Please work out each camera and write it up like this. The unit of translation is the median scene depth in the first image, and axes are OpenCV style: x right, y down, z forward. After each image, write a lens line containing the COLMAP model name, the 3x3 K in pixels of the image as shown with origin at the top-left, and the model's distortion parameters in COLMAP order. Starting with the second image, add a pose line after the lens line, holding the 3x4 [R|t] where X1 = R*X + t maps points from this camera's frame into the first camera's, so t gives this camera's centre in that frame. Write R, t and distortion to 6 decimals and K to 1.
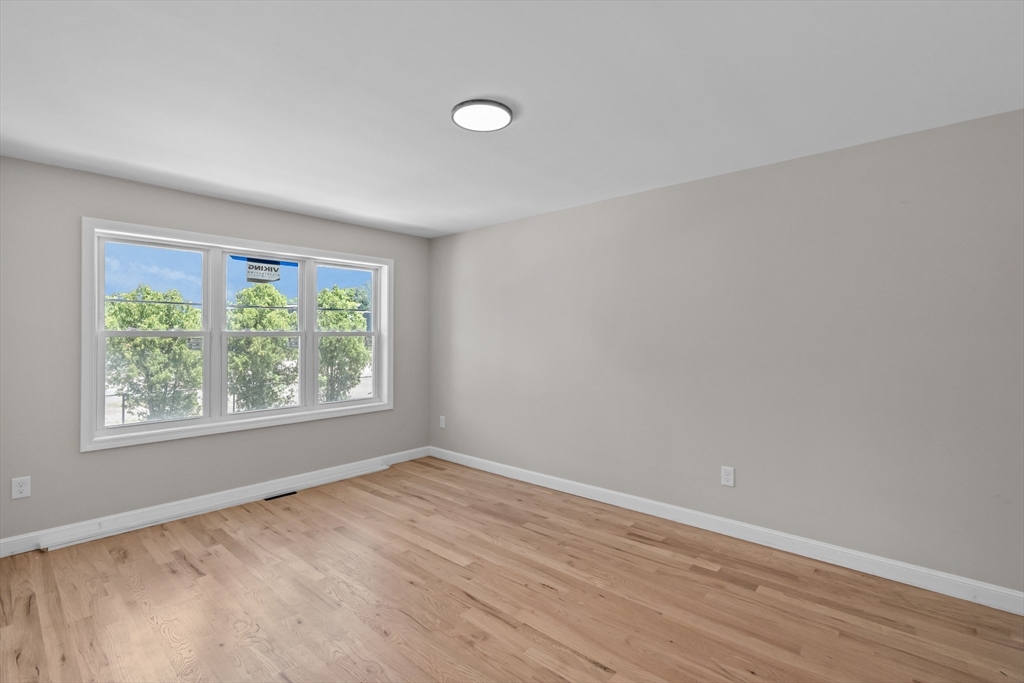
lens RADIAL K [[464.1, 0, 519.2], [0, 464.1, 334.6], [0, 0, 1]] dist [-0.005355, 0.002317]
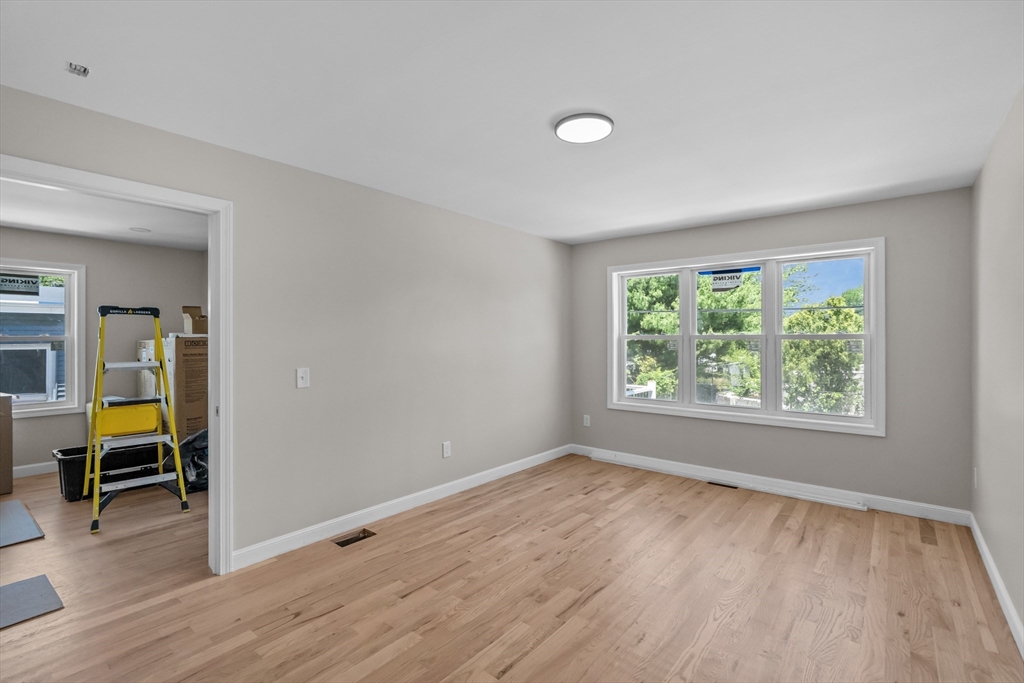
lens RADIAL K [[464.1, 0, 512.8], [0, 464.1, 338.3], [0, 0, 1]] dist [-0.005355, 0.002317]
pose [[0.036403, -0.001686, -0.999336, 0.694647], [0.002712, 0.999995, -0.001589, 0.002175], [0.999334, -0.002652, 0.036407, 0.578066]]
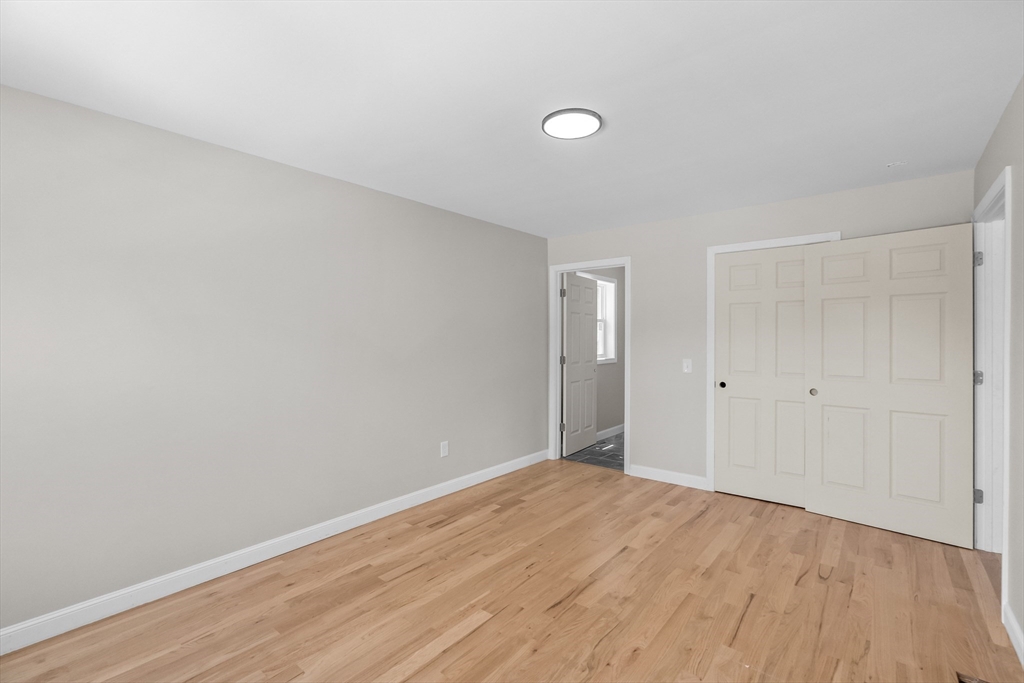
lens RADIAL K [[464.1, 0, 506.6], [0, 464.1, 342.7], [0, 0, 1]] dist [-0.005355, 0.002317]
pose [[-0.028626, -0.011417, 0.999525, -0.806040], [-0.000438, 0.999935, 0.011409, 0.000424], [-0.999590, -0.000111, -0.028629, 0.849432]]
